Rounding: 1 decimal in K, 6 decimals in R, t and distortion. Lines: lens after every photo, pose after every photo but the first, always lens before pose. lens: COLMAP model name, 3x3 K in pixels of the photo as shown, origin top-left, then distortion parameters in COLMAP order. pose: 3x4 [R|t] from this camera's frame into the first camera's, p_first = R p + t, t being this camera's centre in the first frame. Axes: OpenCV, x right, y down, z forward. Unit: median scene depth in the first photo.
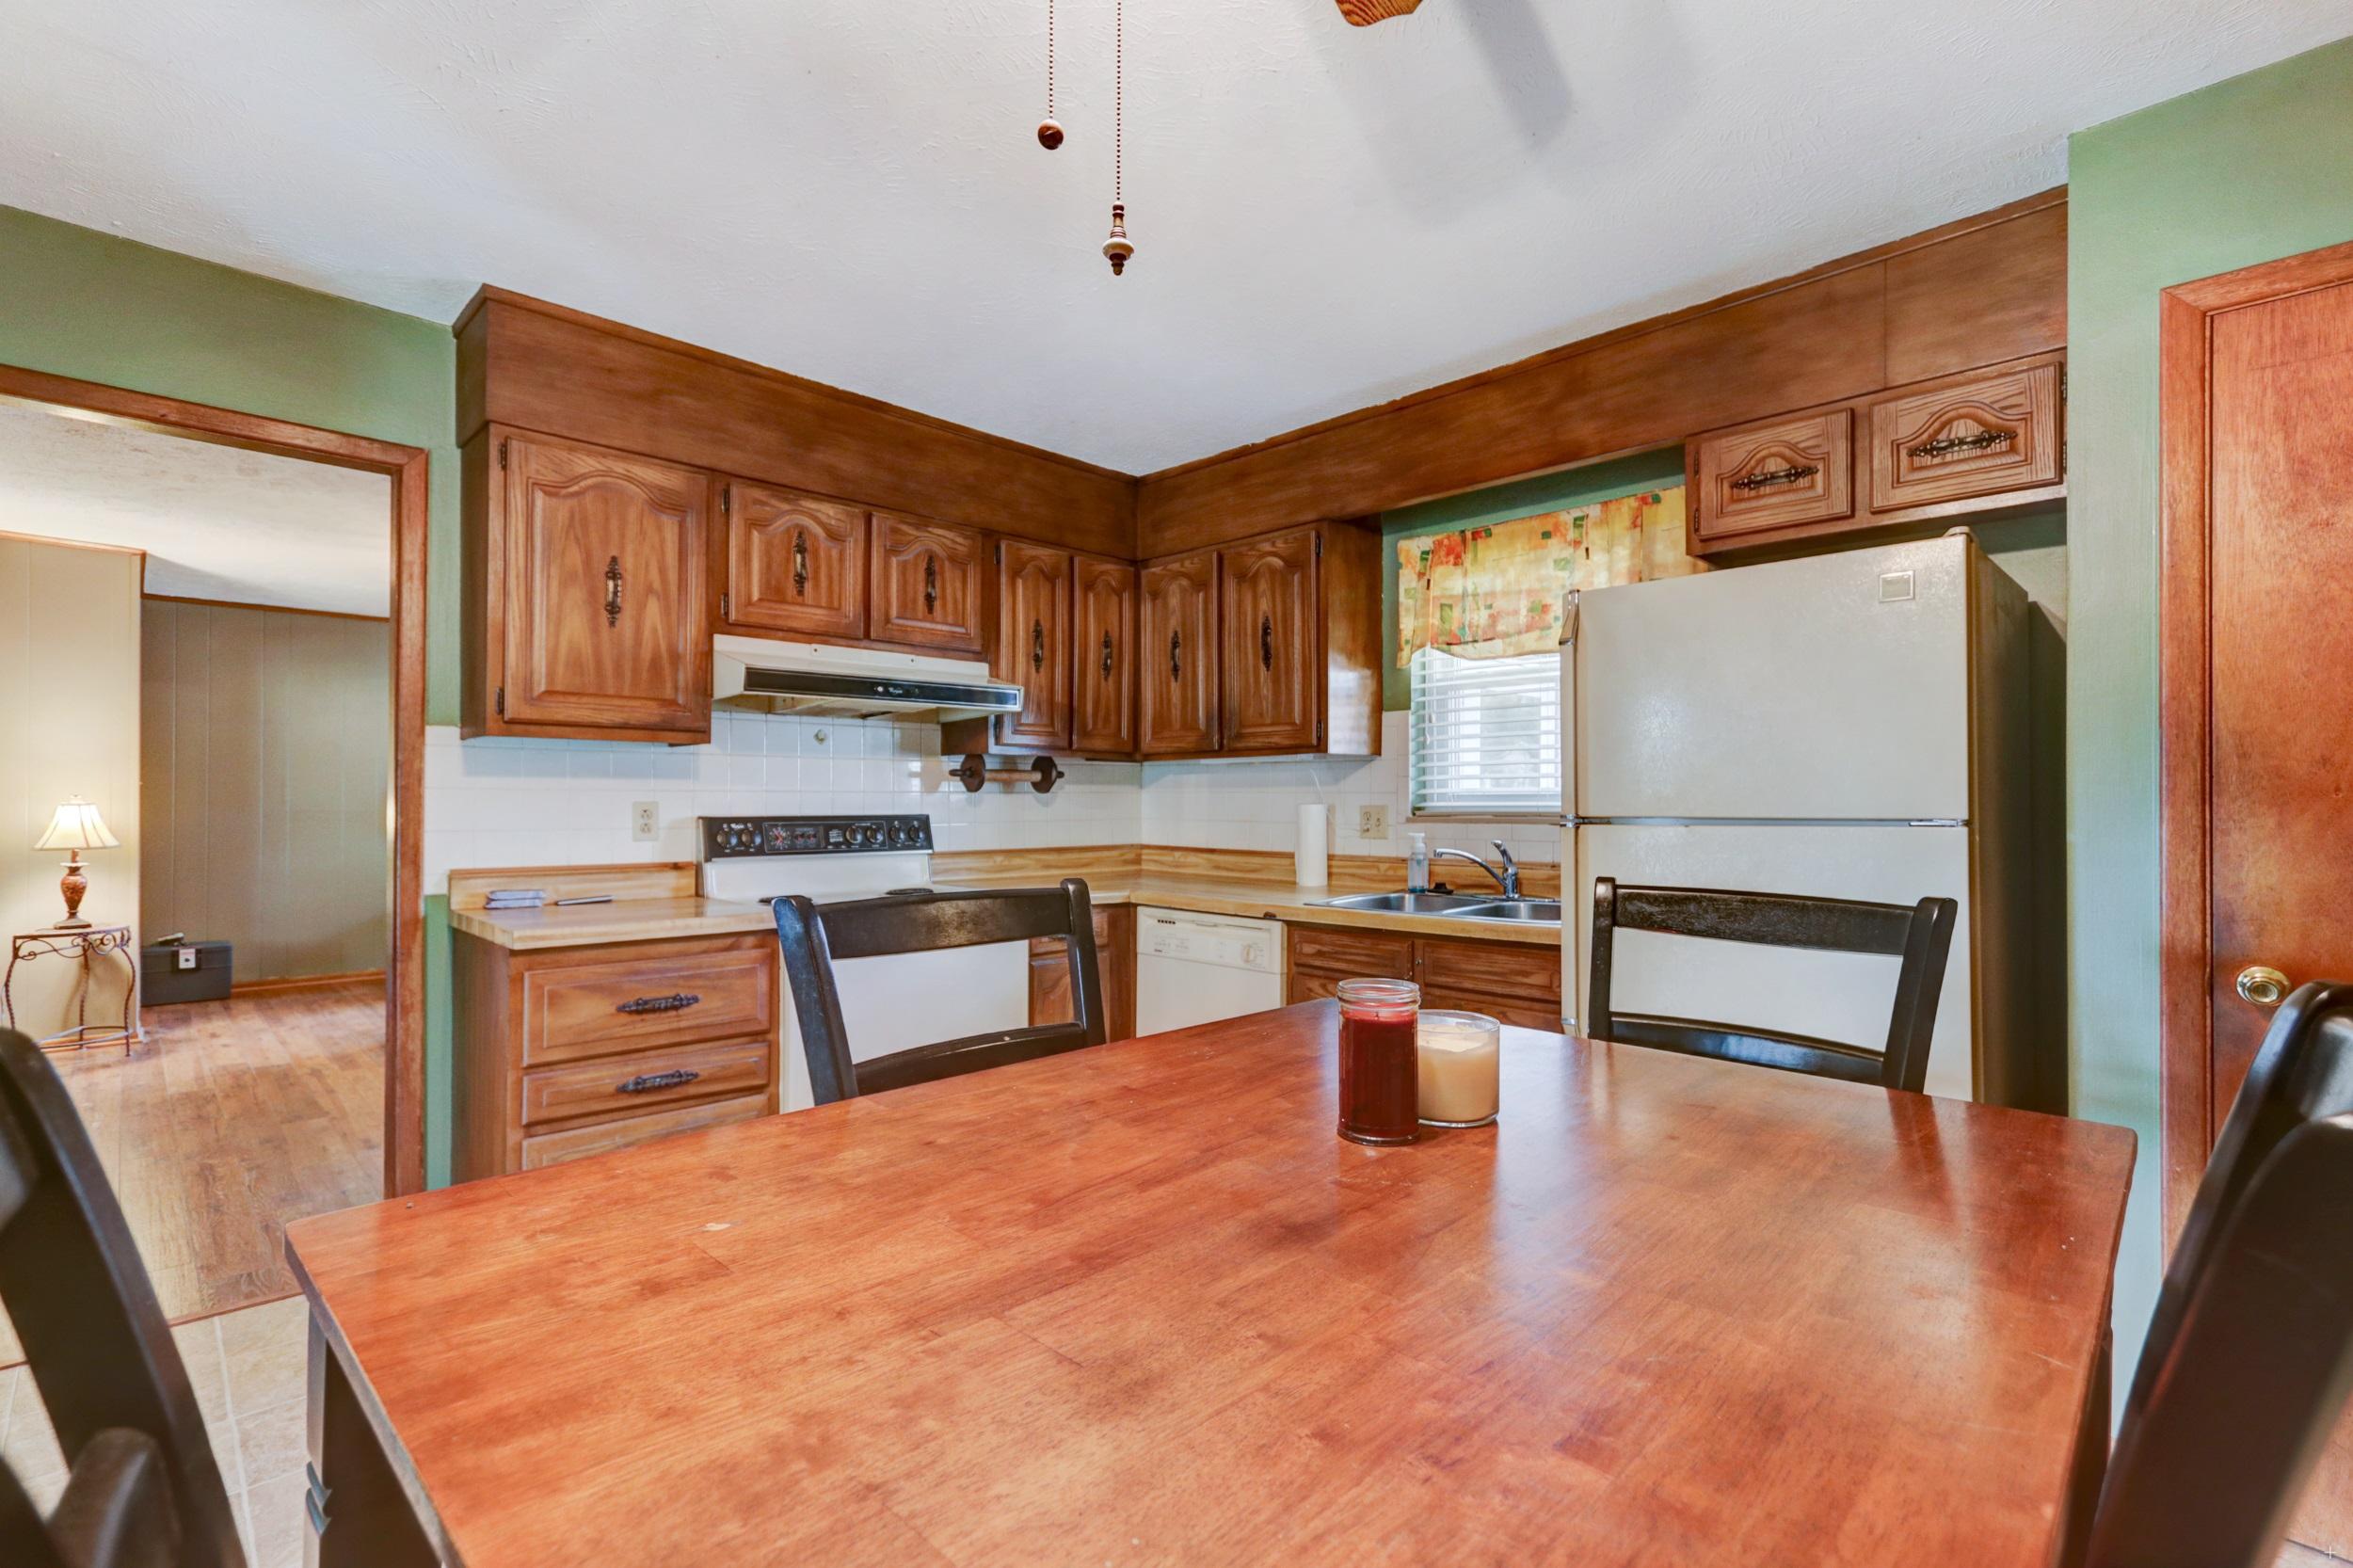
lens RADIAL K [[1076.9, 0, 1180.4], [0, 1076.9, 779.9], [0, 0, 1]] dist [-0.000930, 0.000587]
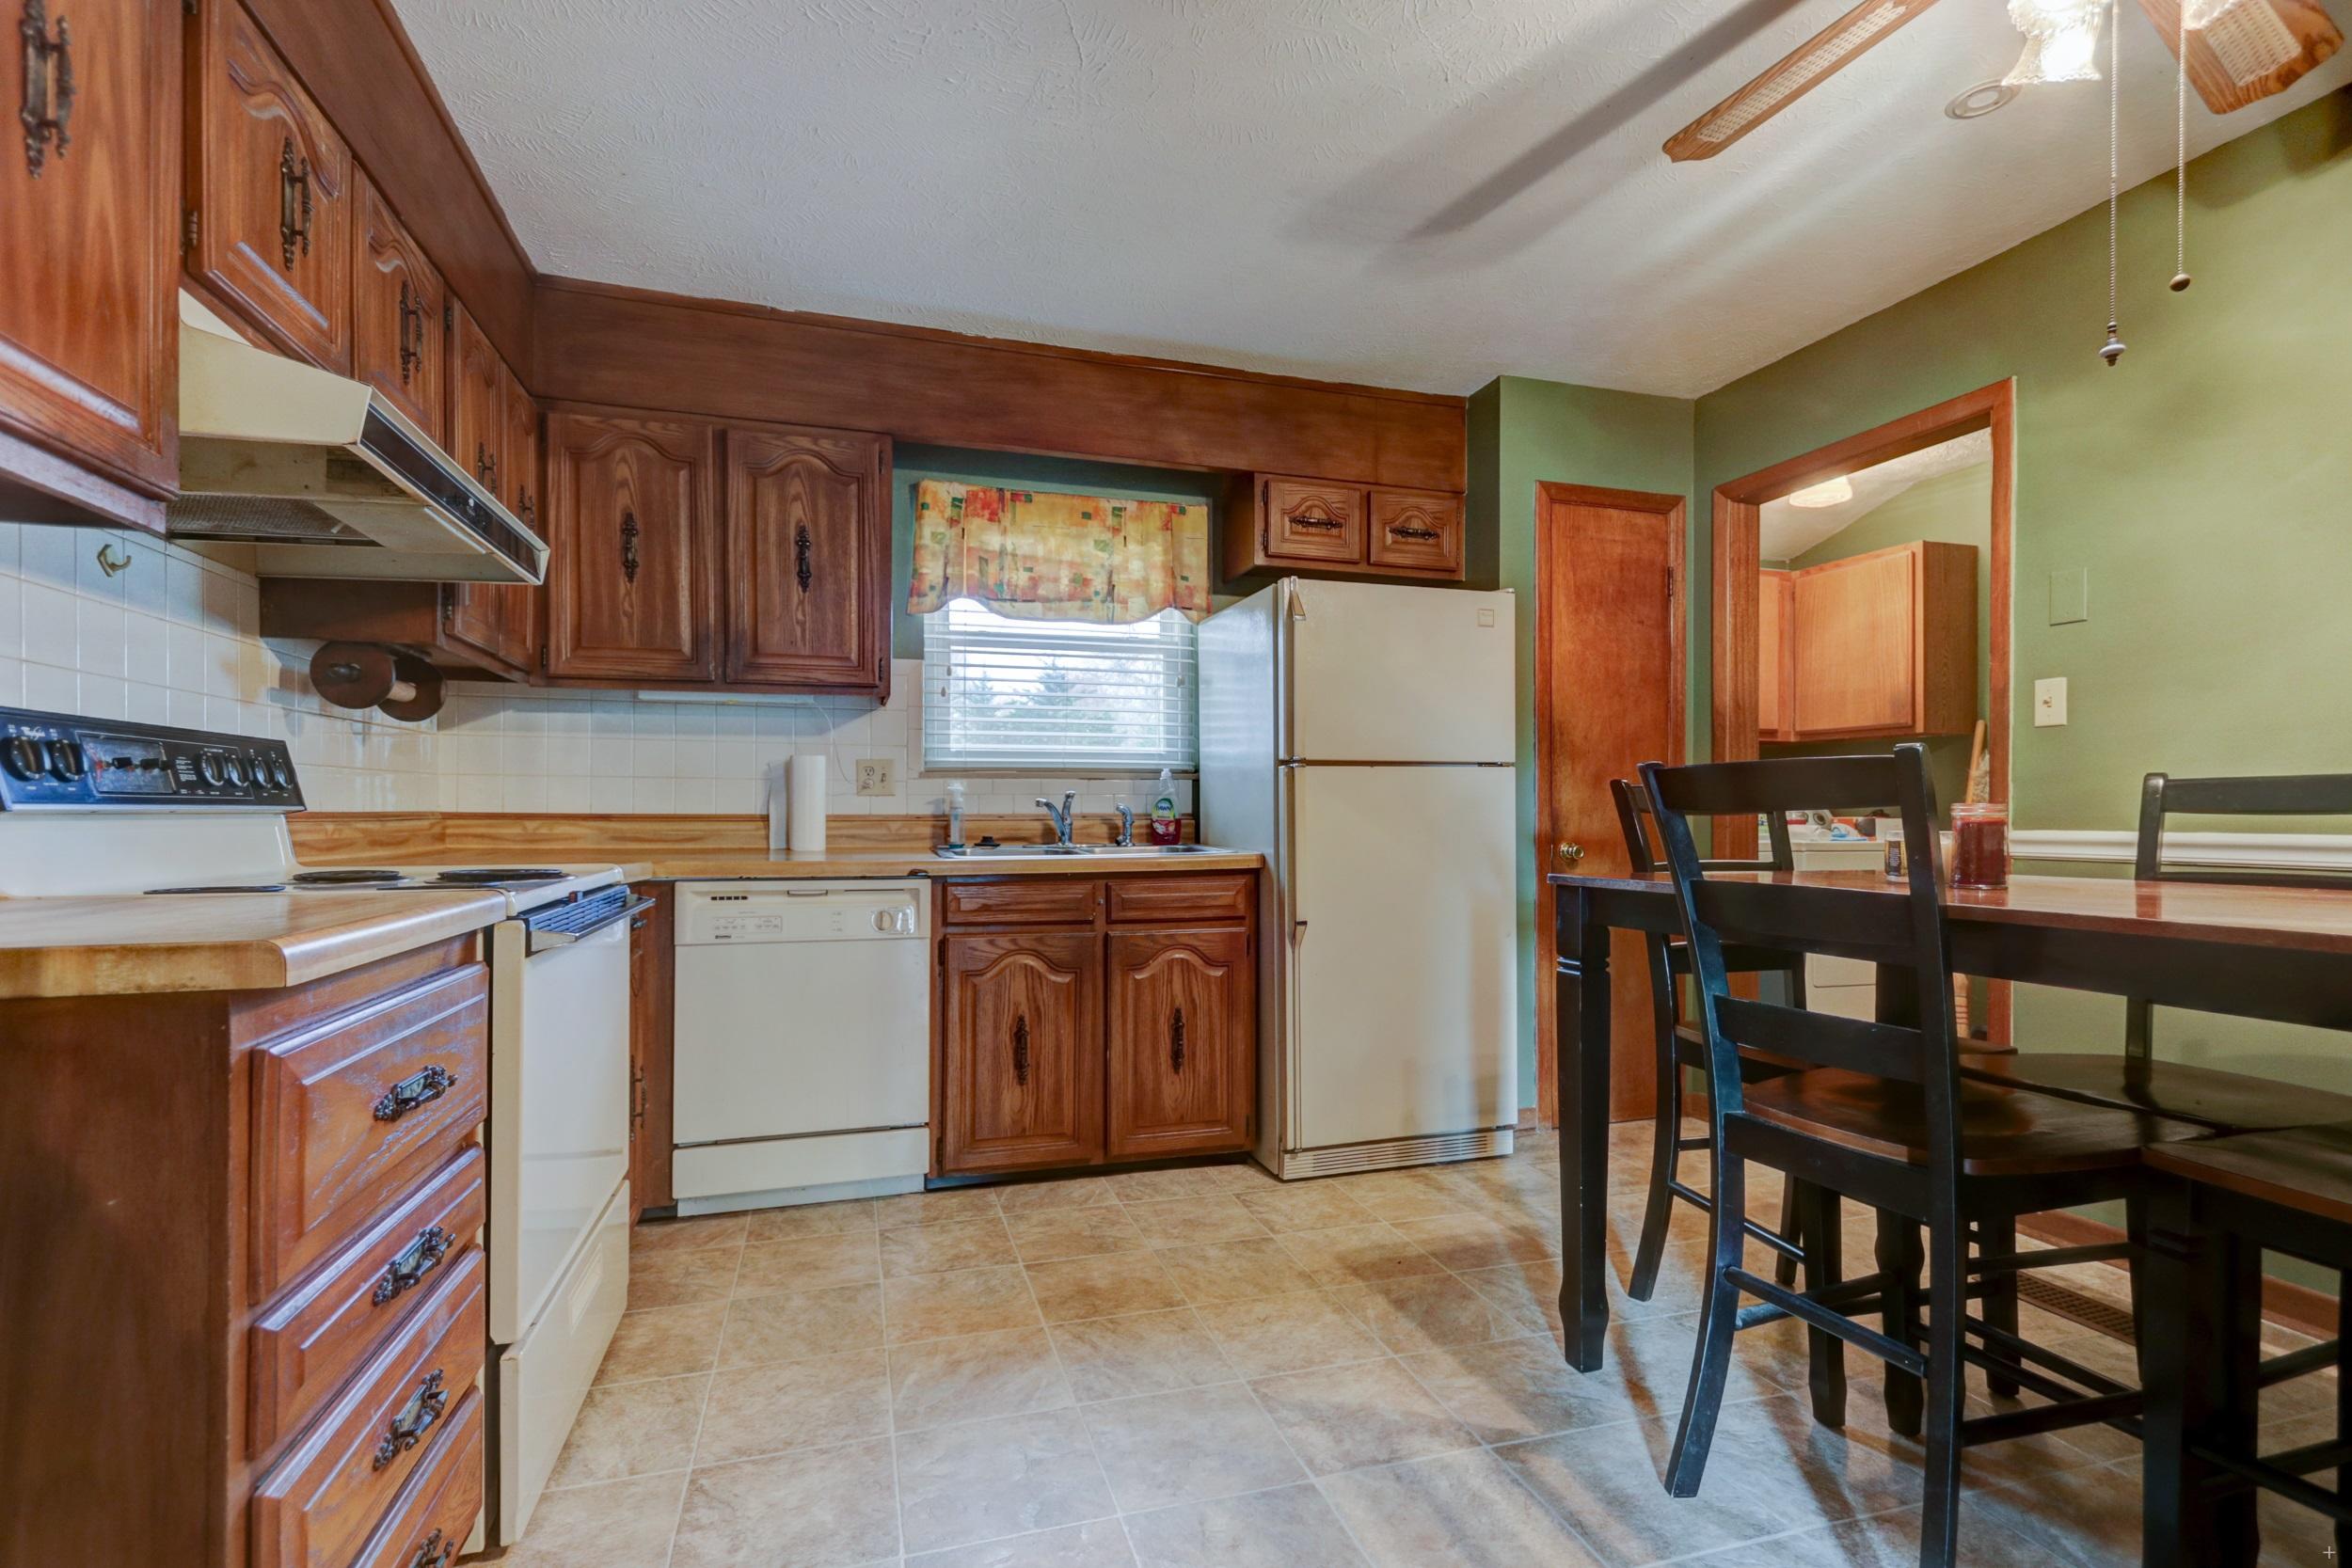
lens RADIAL K [[1076.3, 0, 1172.2], [0, 1076.3, 805.5], [0, 0, 1]] dist [-0.000930, 0.000587]
pose [[0.459381, 0.004604, 0.888227, -0.568825], [-0.018349, 0.999822, 0.004307, 0.059899], [-0.888050, -0.018276, 0.459384, 0.390981]]
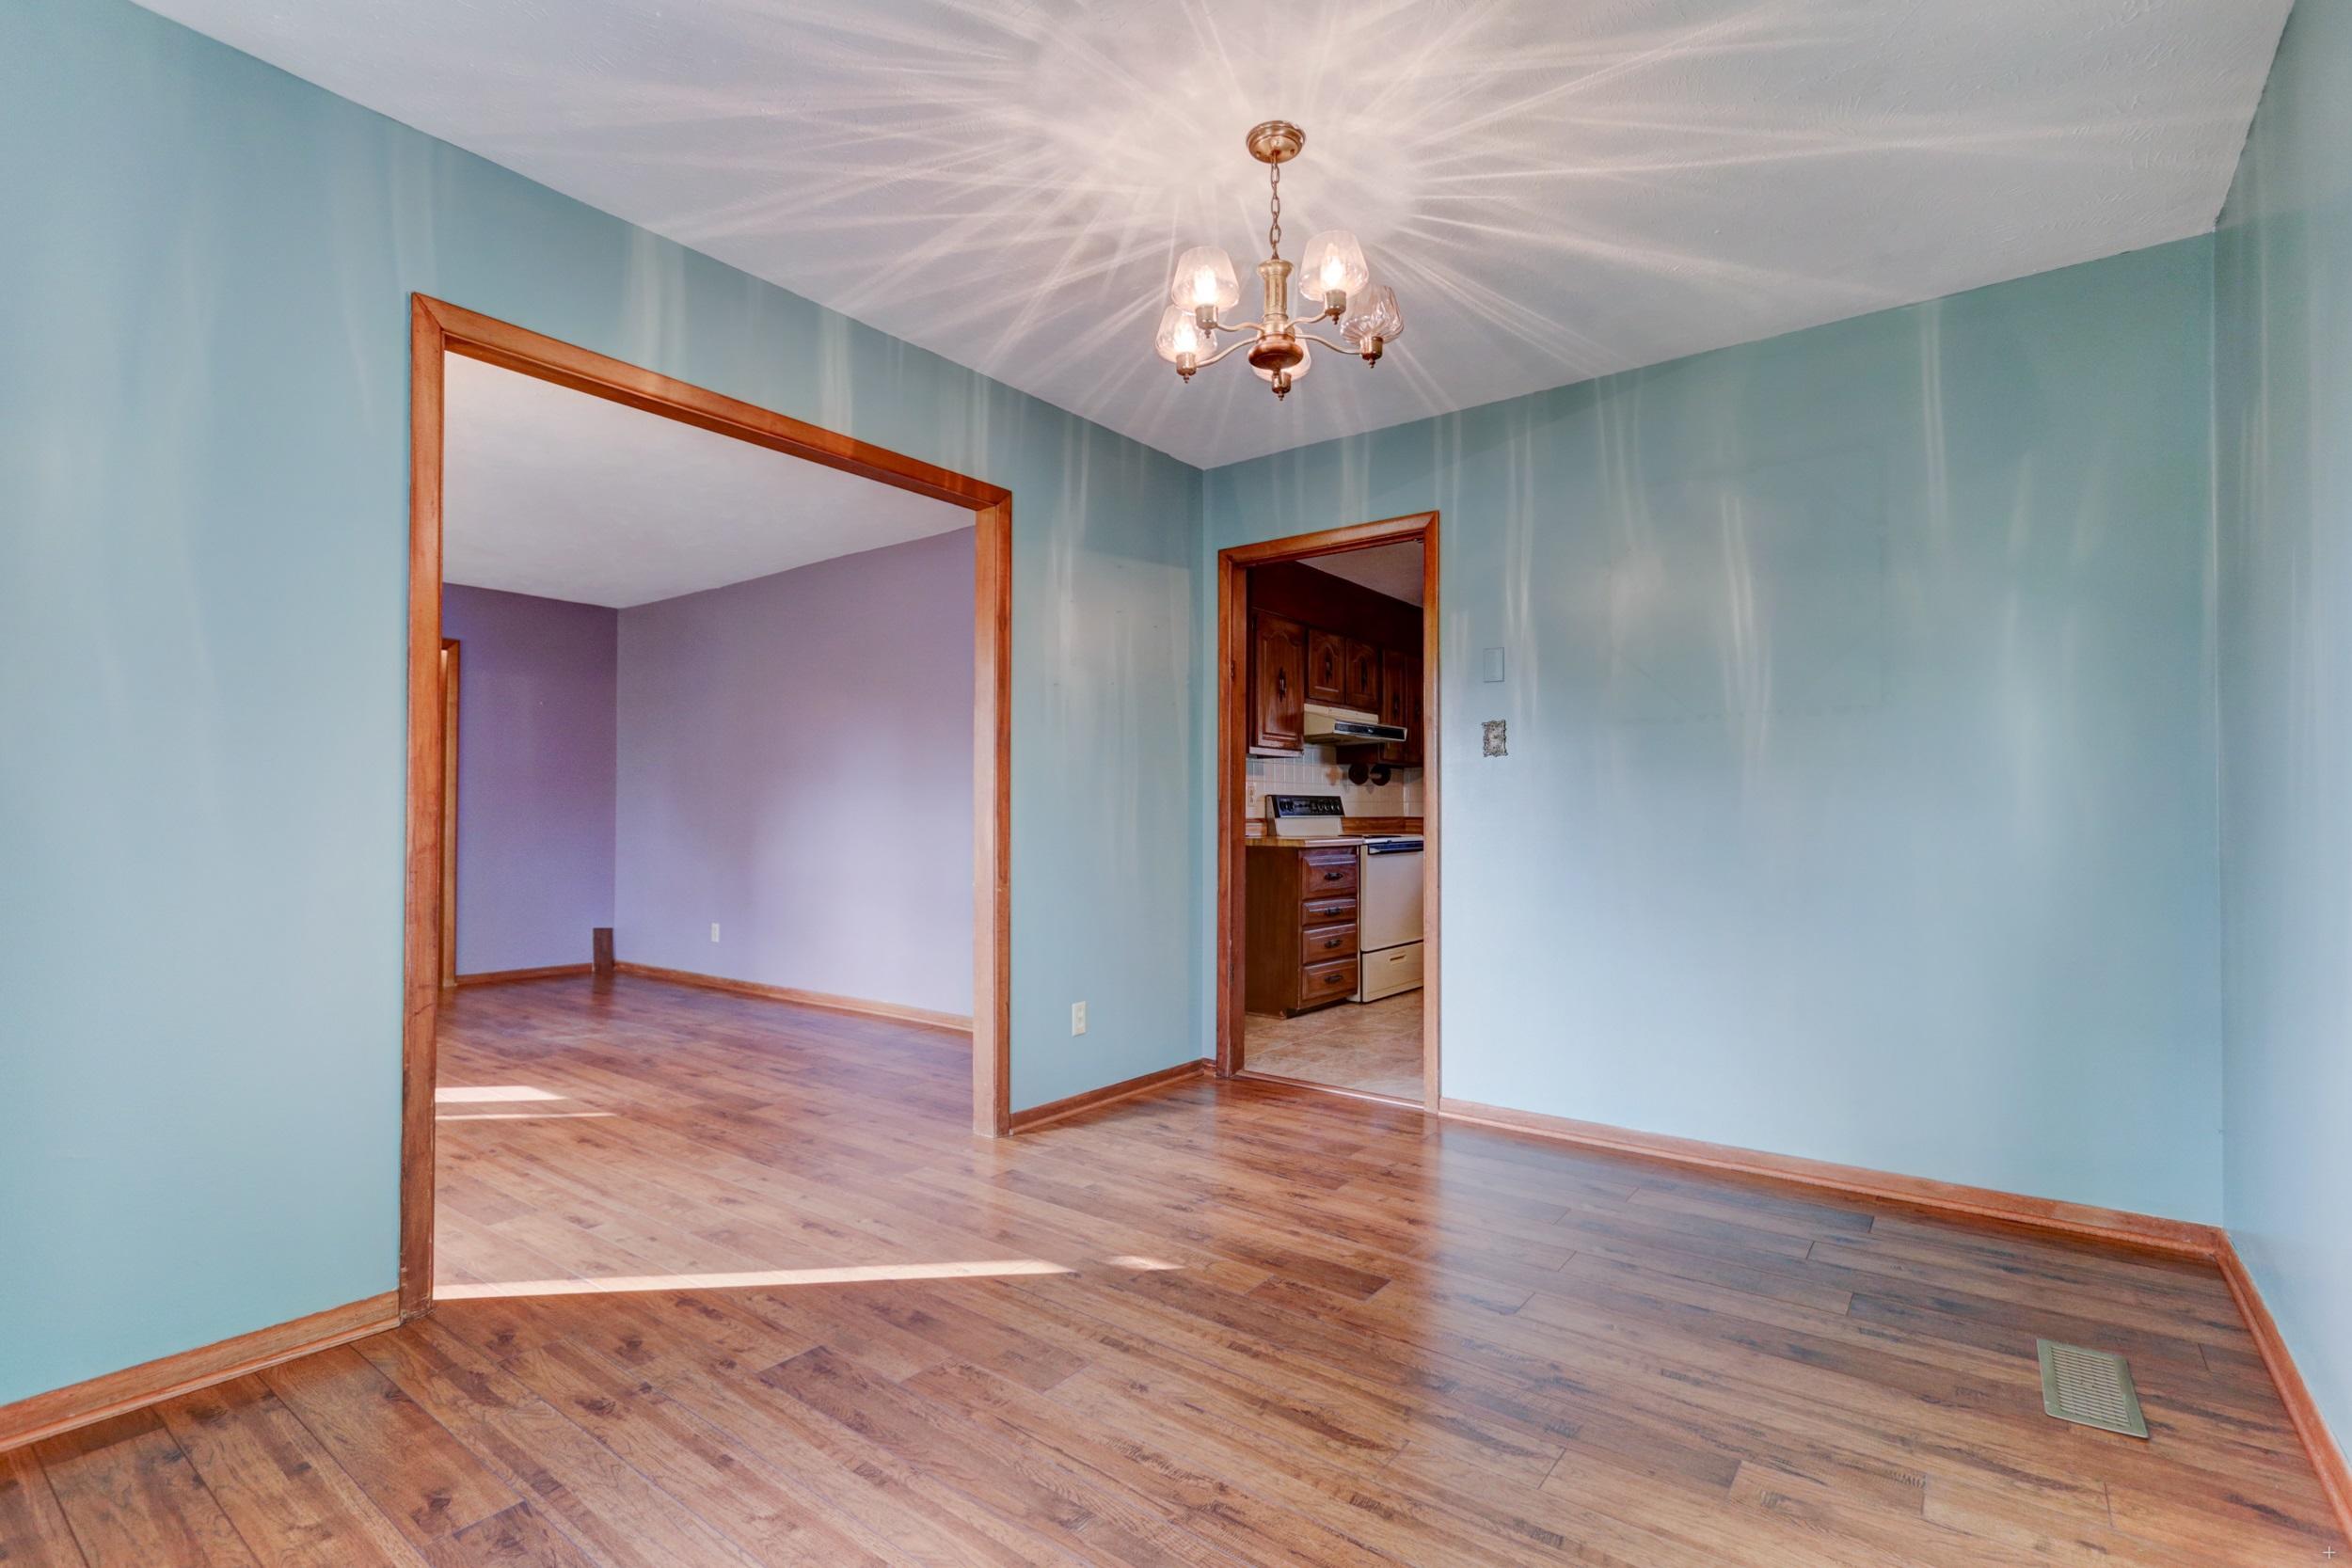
lens RADIAL K [[1076.3, 0, 1181.5], [0, 1076.3, 807.1], [0, 0, 1]] dist [-0.000930, 0.000587]
pose [[0.990257, 0.005282, 0.139155, -0.838444], [-0.007146, 0.999891, 0.012897, 0.032380], [-0.139072, -0.013765, 0.990187, -0.853968]]
